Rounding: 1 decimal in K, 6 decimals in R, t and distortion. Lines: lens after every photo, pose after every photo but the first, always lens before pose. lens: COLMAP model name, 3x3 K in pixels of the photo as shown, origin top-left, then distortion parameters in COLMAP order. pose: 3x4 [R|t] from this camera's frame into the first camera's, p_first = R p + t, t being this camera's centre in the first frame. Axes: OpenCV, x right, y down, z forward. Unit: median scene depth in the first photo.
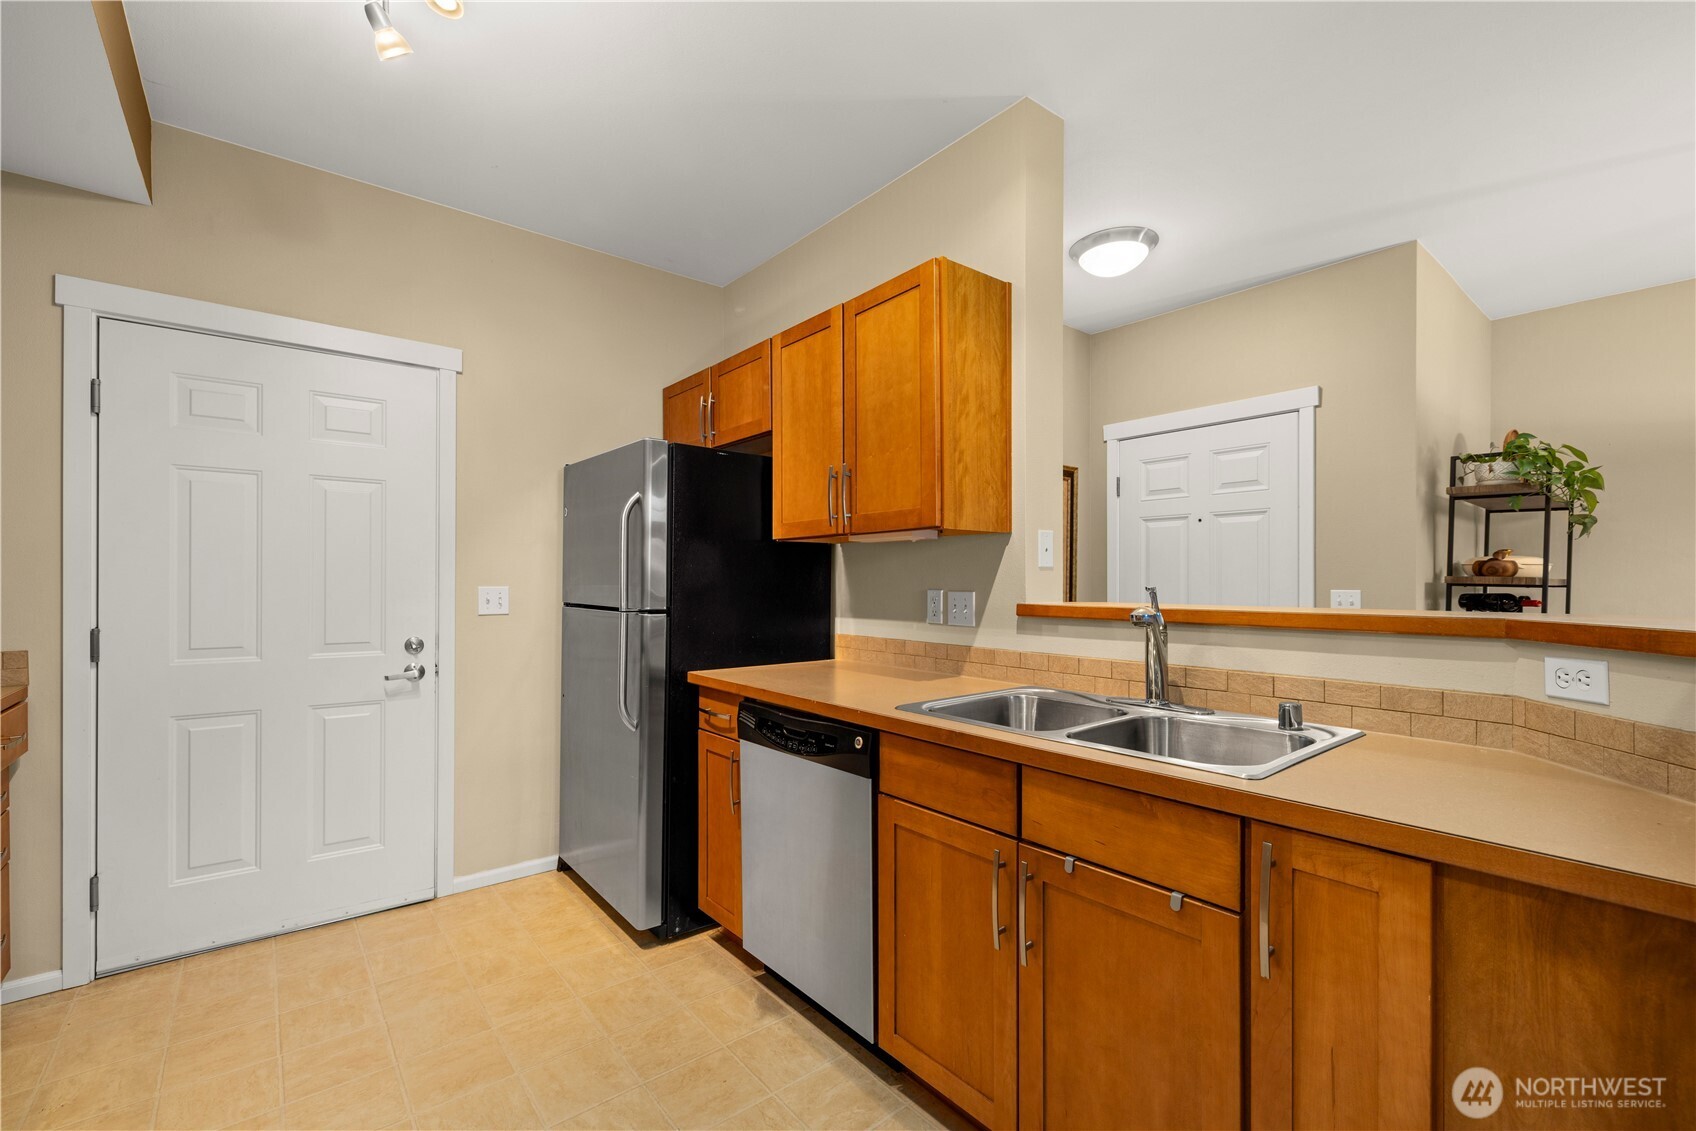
lens RADIAL K [[720.8, 0, 835.2], [0, 720.8, 577.6], [0, 0, 1]] dist [-0.001395, 0.002333]
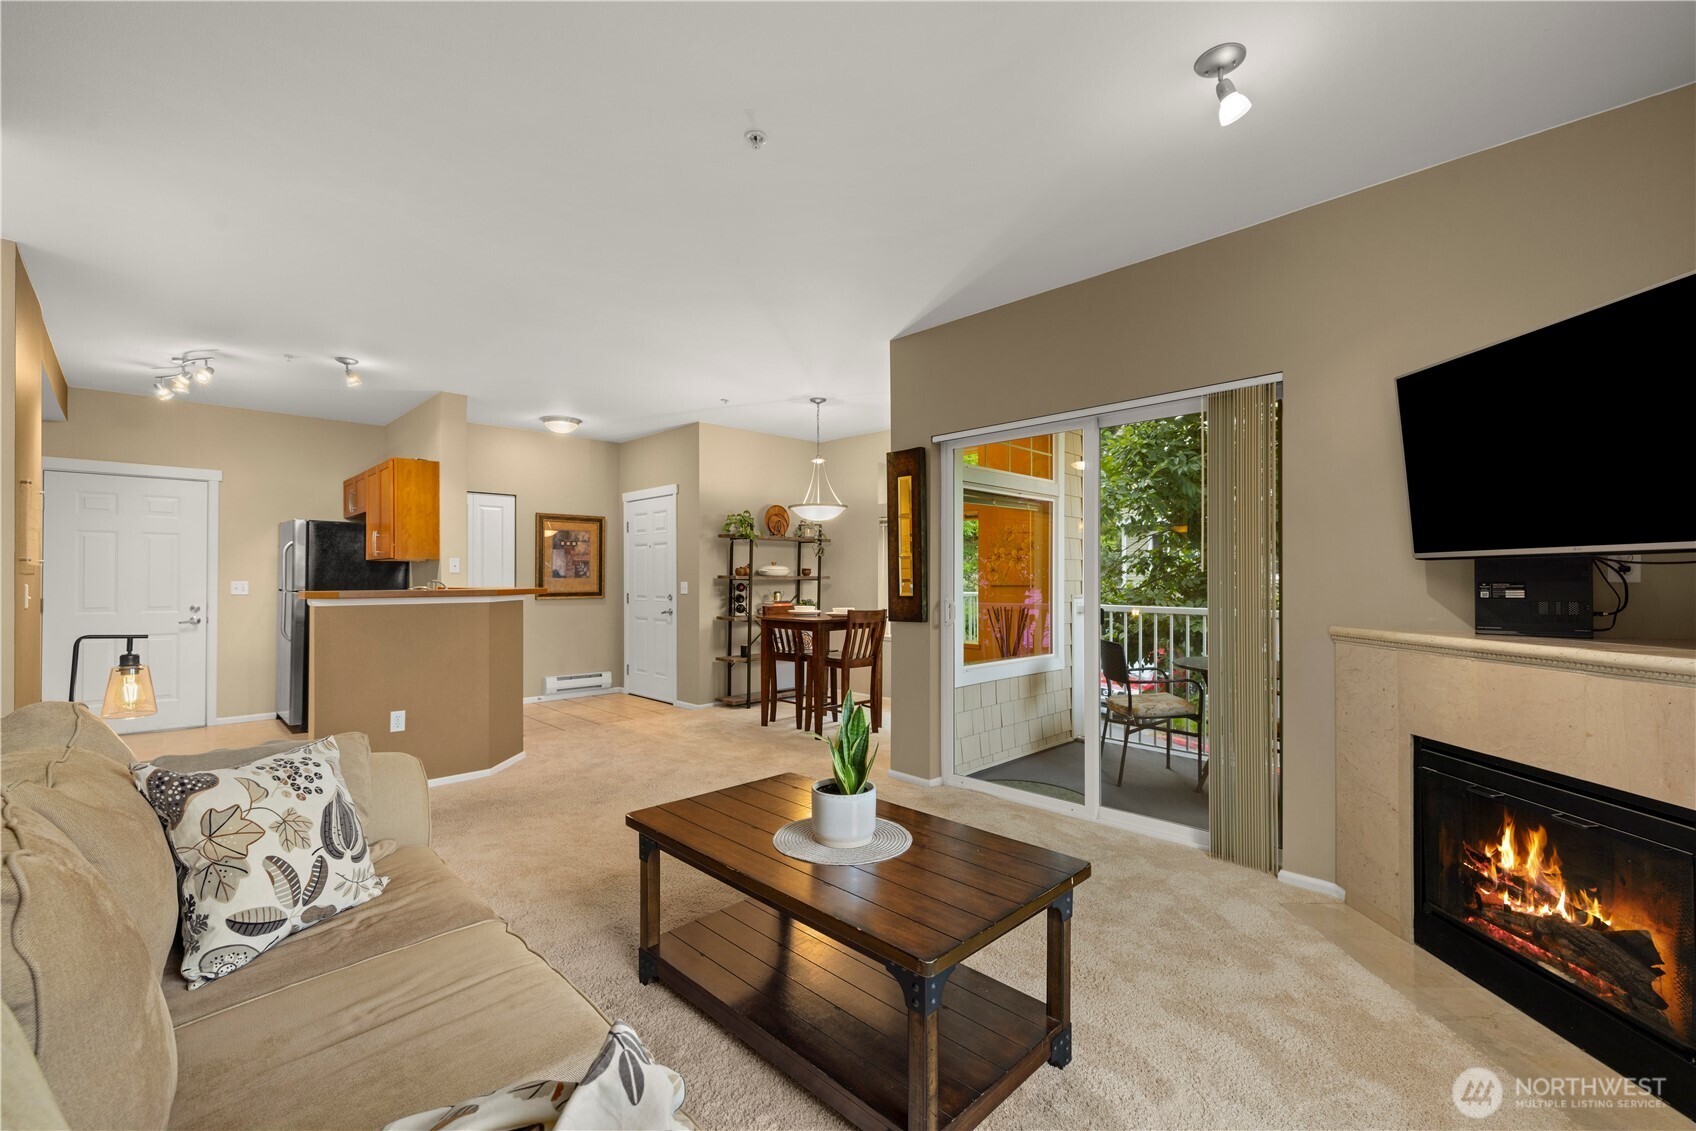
lens RADIAL K [[720.8, 0, 830.1], [0, 720.8, 573.1], [0, 0, 1]] dist [-0.001395, 0.002333]
pose [[0.995564, -0.000953, 0.094085, 1.157648], [0.001590, 0.999976, -0.006693, 0.003914], [-0.094077, 0.006813, 0.995542, -1.394170]]
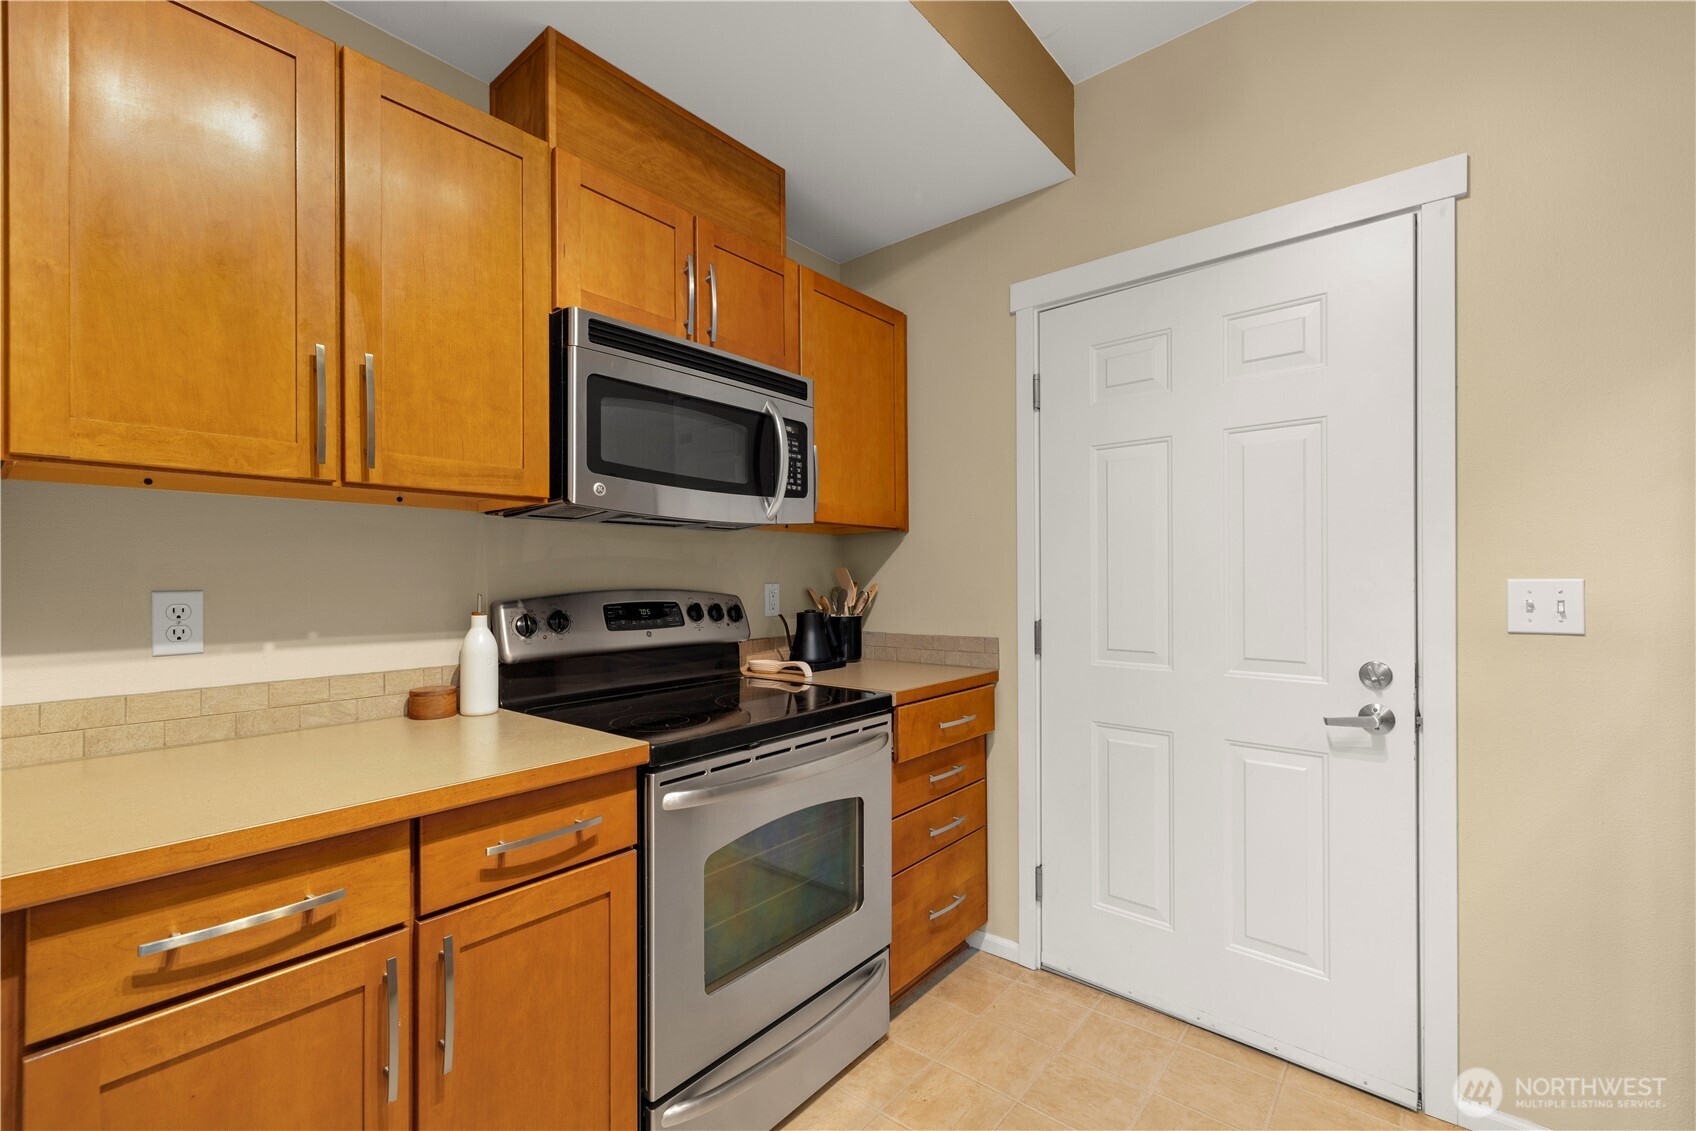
lens RADIAL K [[720.8, 0, 845.6], [0, 720.8, 577.7], [0, 0, 1]] dist [-0.001395, 0.002333]
pose [[0.202921, -0.006944, -0.979170, -0.076062], [0.006840, 0.999961, -0.005674, 0.011921], [0.979171, -0.005546, 0.202960, 0.445879]]
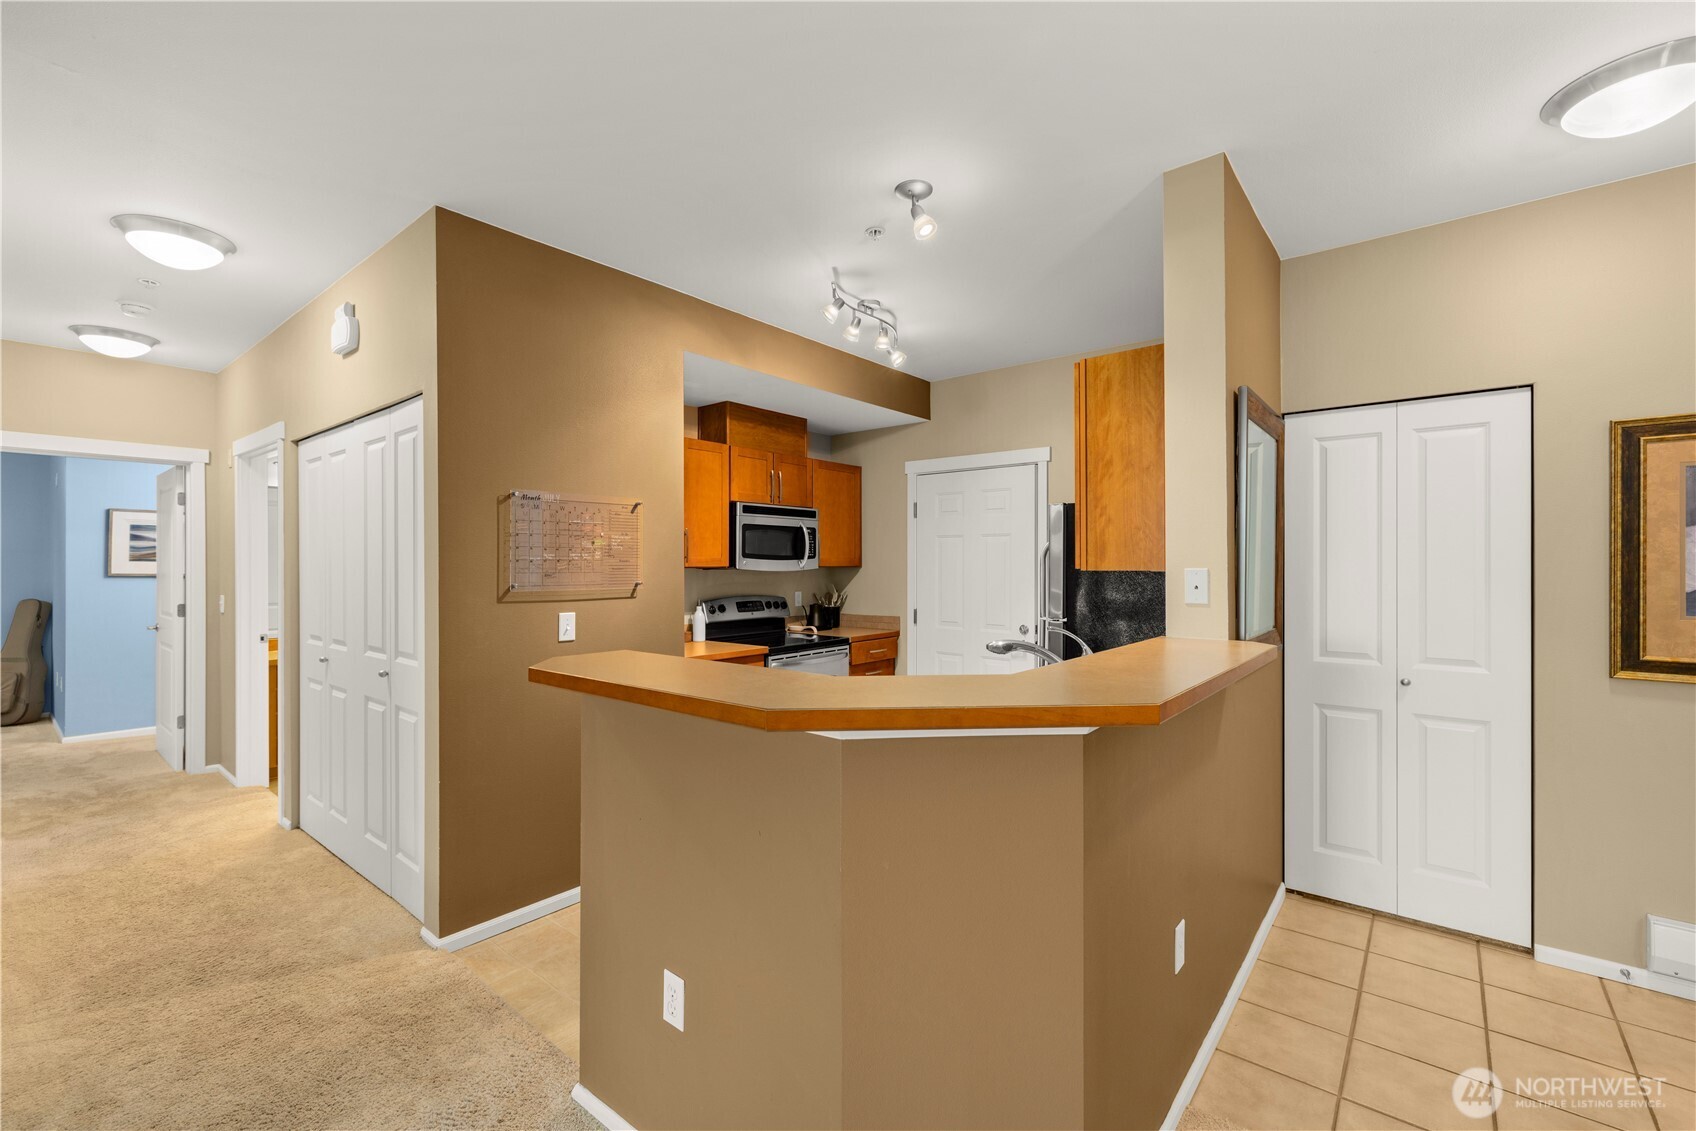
lens RADIAL K [[720.8, 0, 838.3], [0, 720.8, 566.9], [0, 0, 1]] dist [-0.001395, 0.002333]
pose [[0.197888, 0.002047, -0.980223, 1.017633], [0.000773, 0.999997, 0.002244, -0.059977], [0.980224, -0.001201, 0.197886, 0.247377]]
